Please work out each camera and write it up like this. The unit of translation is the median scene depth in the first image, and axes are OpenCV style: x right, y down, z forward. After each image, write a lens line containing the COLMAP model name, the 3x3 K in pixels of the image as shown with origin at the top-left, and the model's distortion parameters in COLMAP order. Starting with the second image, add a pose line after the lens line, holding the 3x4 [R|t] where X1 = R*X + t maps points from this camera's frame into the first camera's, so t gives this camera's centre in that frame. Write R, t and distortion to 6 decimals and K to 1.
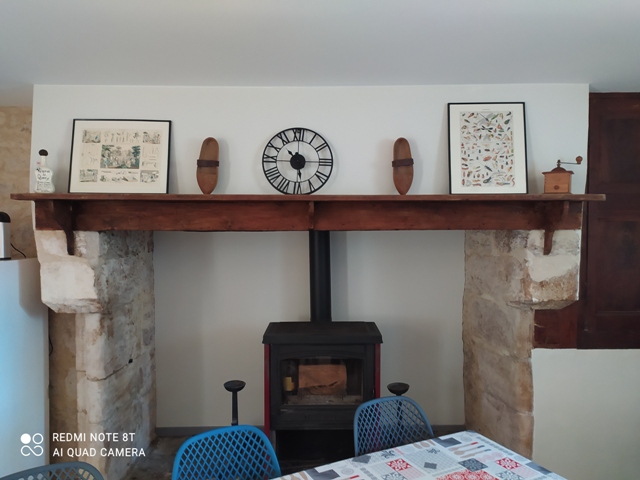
lens RADIAL K [[473.7, 0, 323.4], [0, 473.7, 242.5], [0, 0, 1]] dist [0.038583, -0.004149]
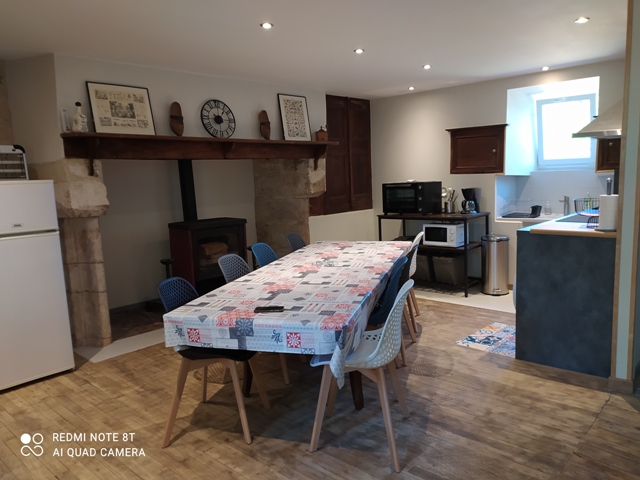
lens RADIAL K [[473.7, 0, 323.4], [0, 473.7, 242.5], [0, 0, 1]] dist [0.038583, -0.004149]
pose [[0.697427, -0.127603, 0.705204, -1.098634], [0.056299, 0.990735, 0.123589, 0.088901], [-0.714441, -0.046492, 0.698150, -0.553269]]
